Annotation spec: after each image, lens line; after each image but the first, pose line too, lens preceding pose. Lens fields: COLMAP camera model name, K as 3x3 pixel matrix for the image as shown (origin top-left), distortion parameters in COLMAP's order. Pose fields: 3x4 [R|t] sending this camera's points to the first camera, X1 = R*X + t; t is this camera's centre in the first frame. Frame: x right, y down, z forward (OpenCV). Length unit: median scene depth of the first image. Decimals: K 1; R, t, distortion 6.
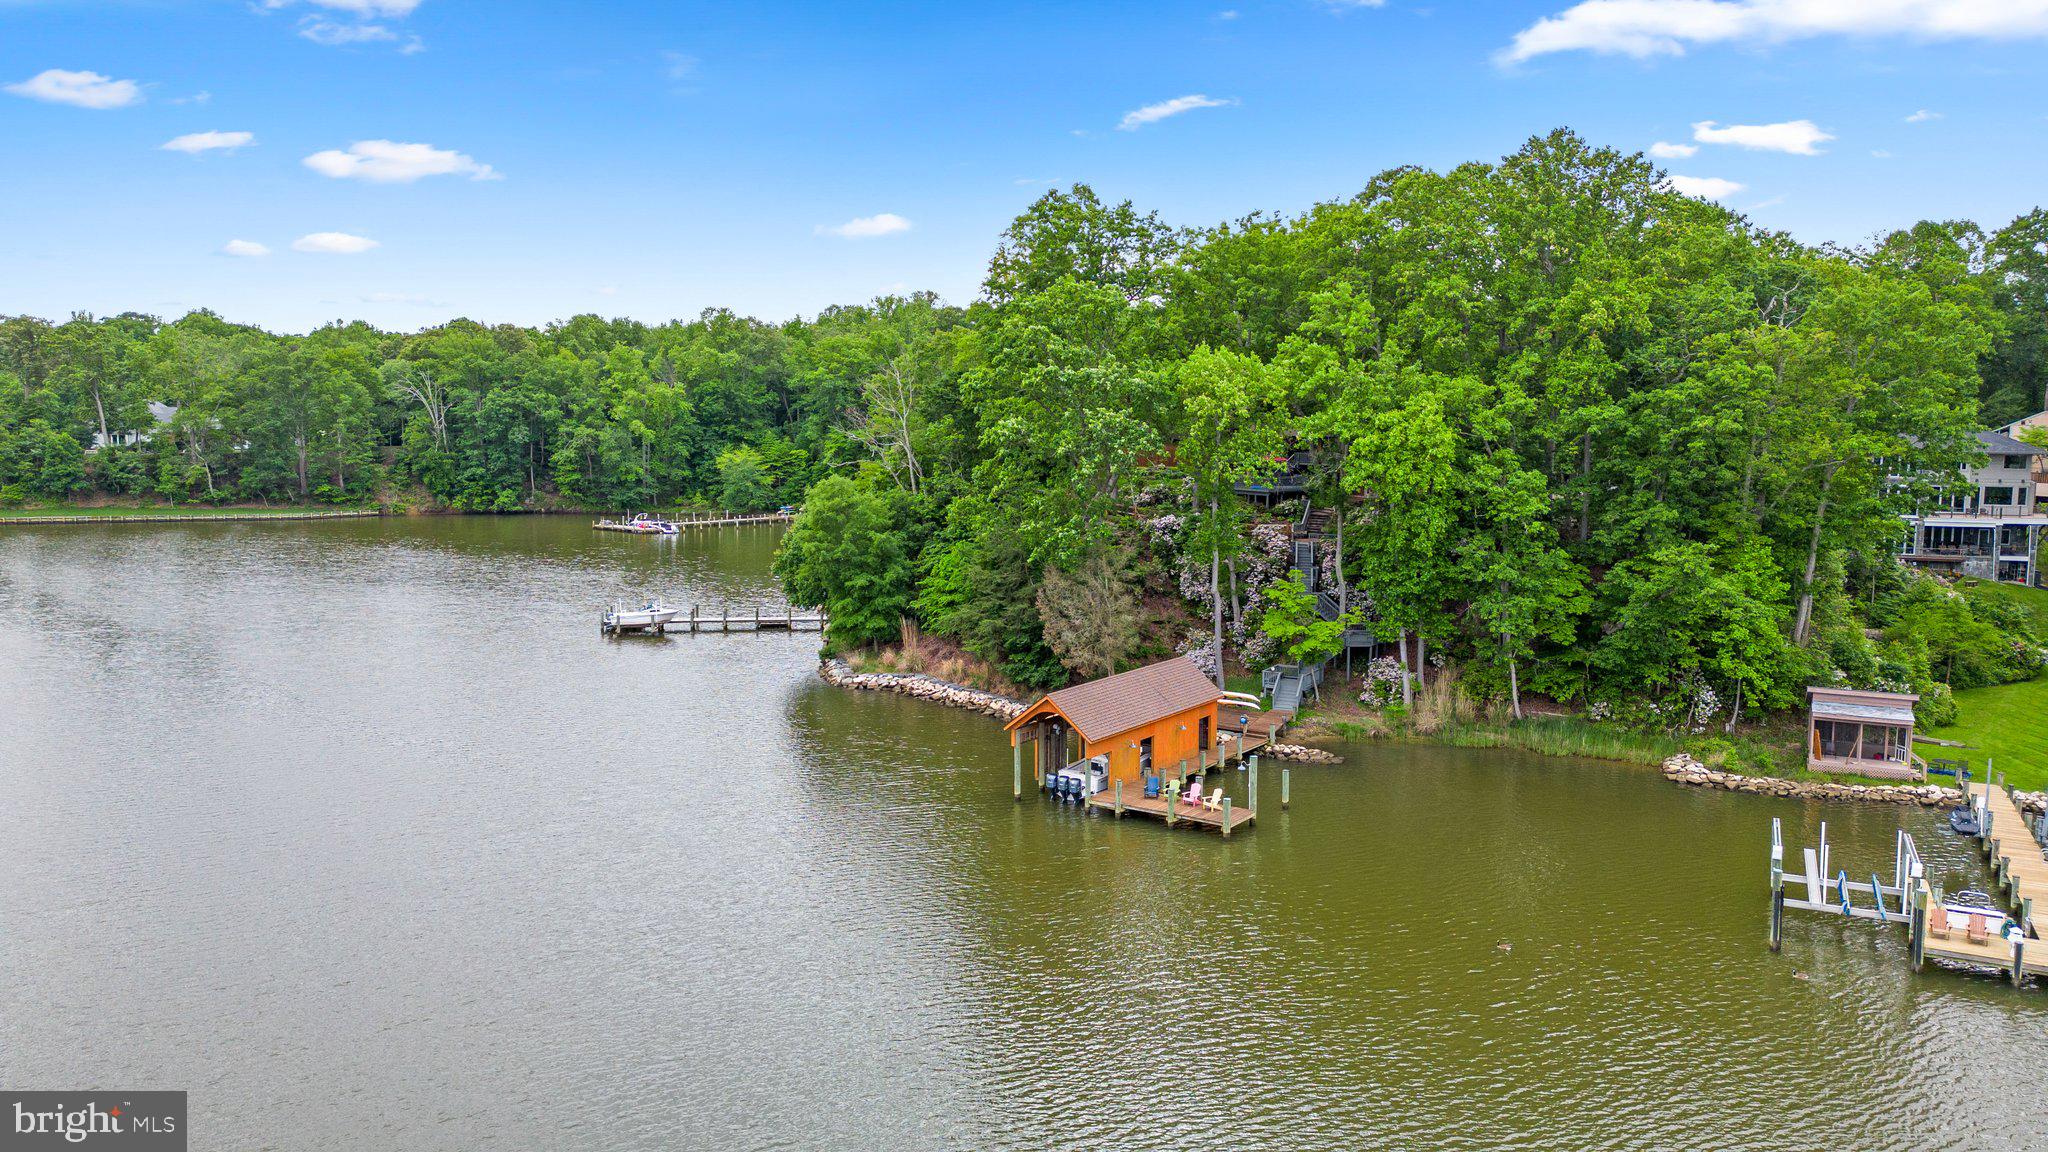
lens RADIAL K [[1430.4, 0, 1024.0], [0, 1430.4, 576.0], [0, 0, 1]] dist [0.114245, -0.134218]
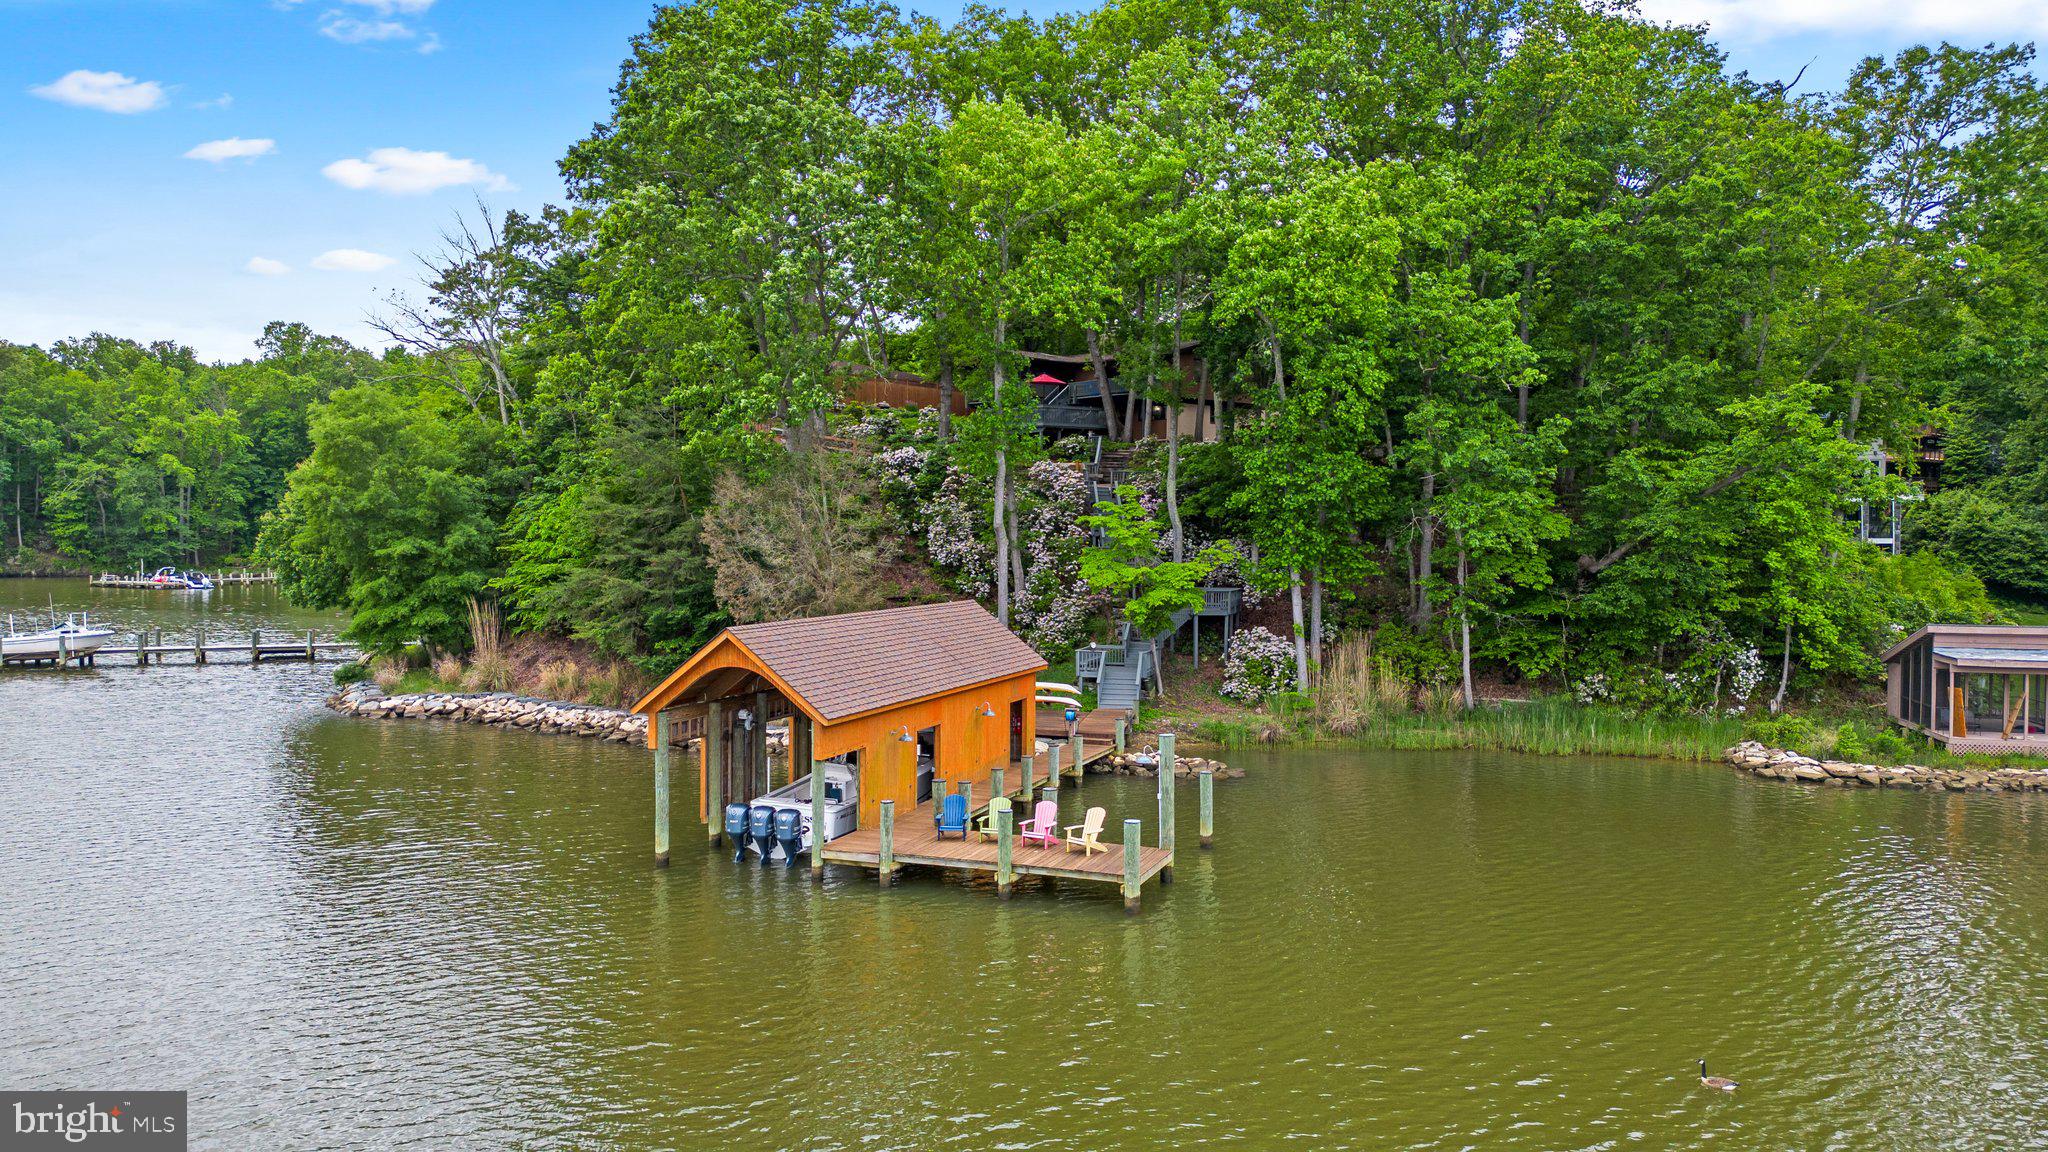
lens RADIAL K [[1430.4, 0, 1024.0], [0, 1430.4, 576.0], [0, 0, 1]] dist [0.114245, -0.134218]
pose [[0.974027, -0.009185, 0.226245, 0.003576], [0.026267, 0.997015, -0.072608, 0.075716], [-0.224903, 0.076665, 0.971361, 0.385992]]
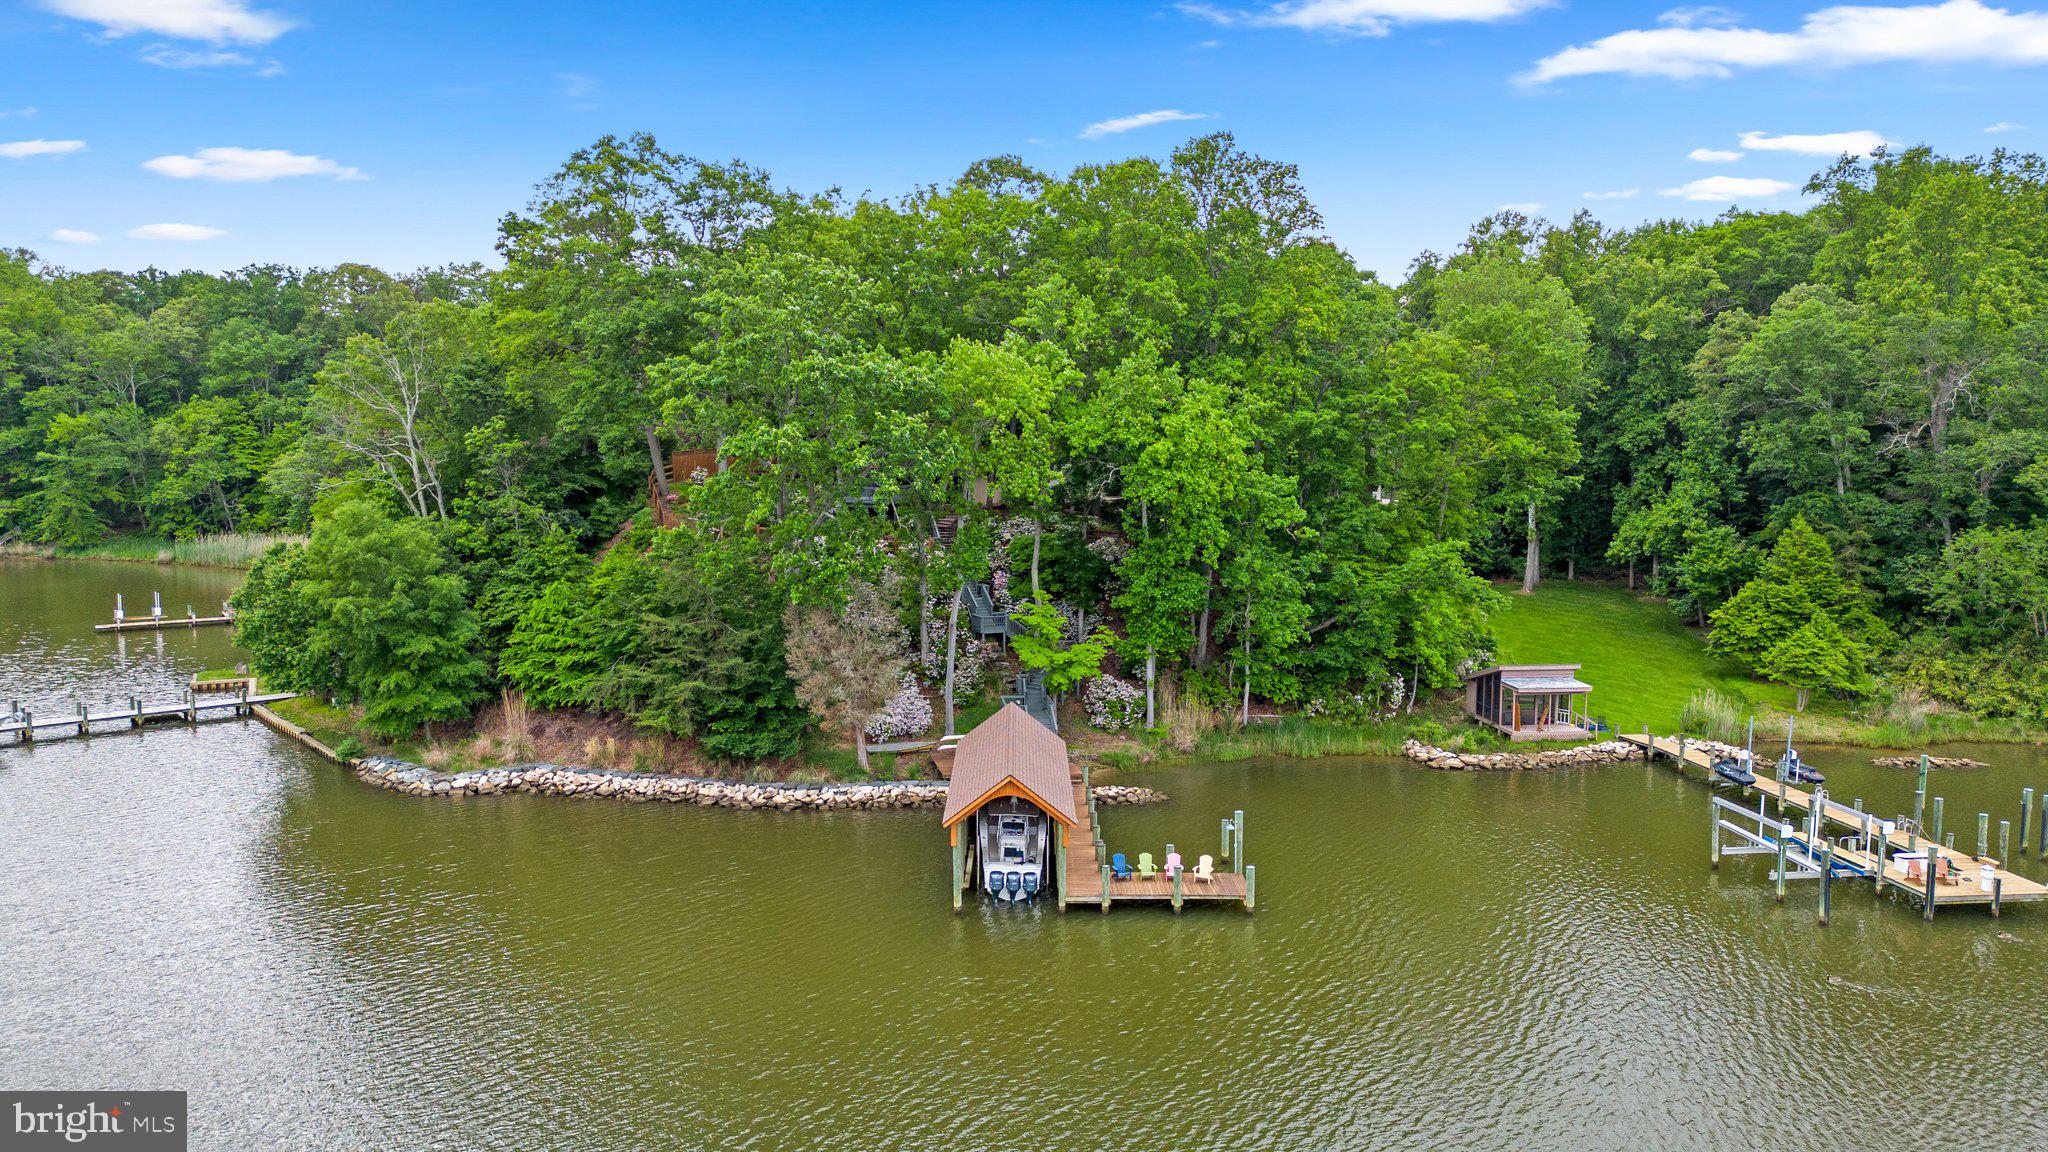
lens RADIAL K [[1430.4, 0, 1024.0], [0, 1430.4, 576.0], [0, 0, 1]] dist [0.114245, -0.134218]
pose [[0.824741, -0.065446, 0.561711, -0.307739], [0.063560, 0.997715, 0.022923, -0.033050], [-0.561928, 0.016797, 0.827016, 0.248369]]
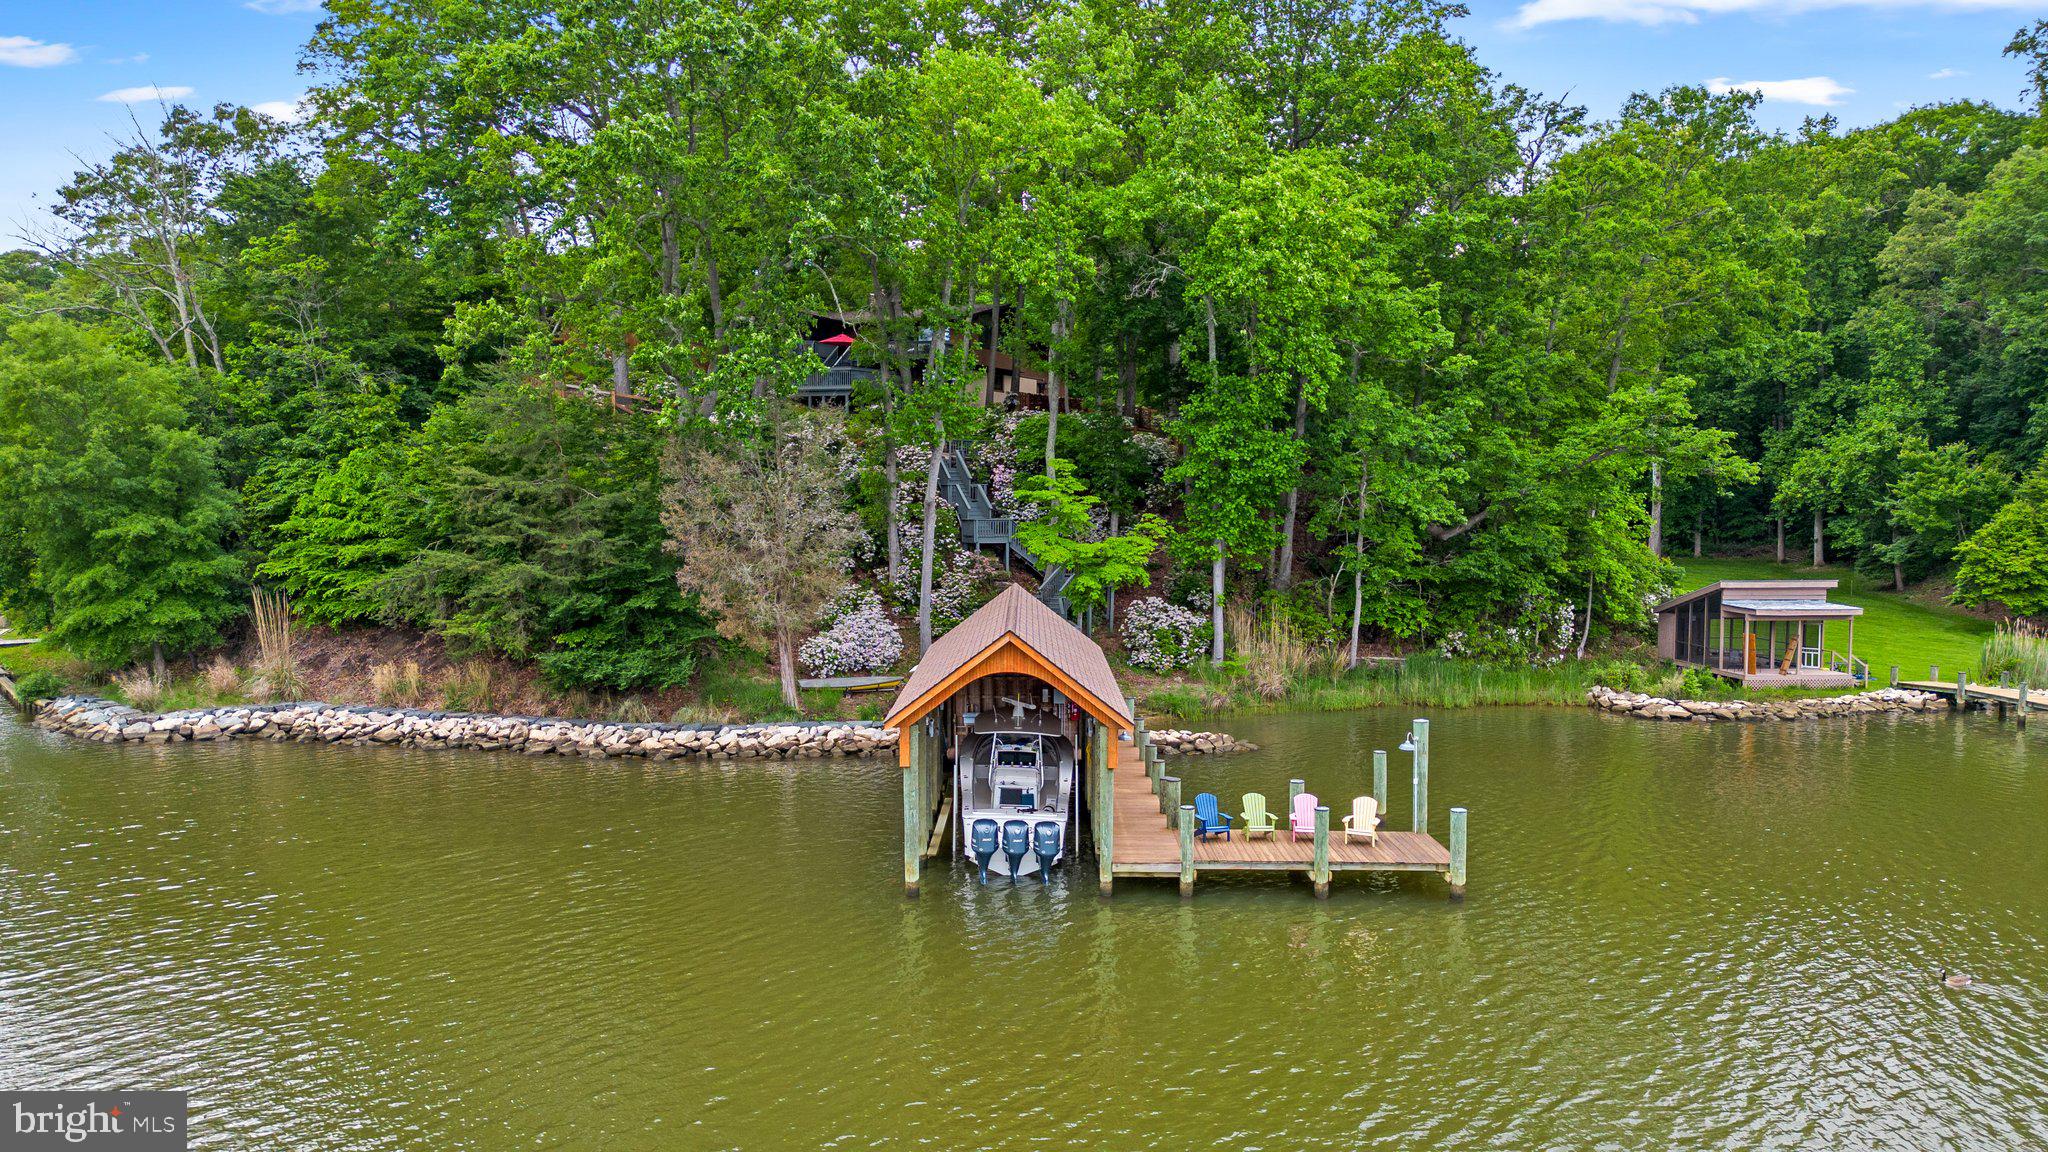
lens RADIAL K [[1432.2, 0, 1024.0], [0, 1432.2, 576.0], [0, 0, 1]] dist [0.088637, -0.075243]
pose [[0.829132, -0.038864, 0.557700, -0.159478], [0.062519, 0.997769, -0.023416, 0.056786], [-0.555546, 0.054282, 0.829712, 0.476200]]
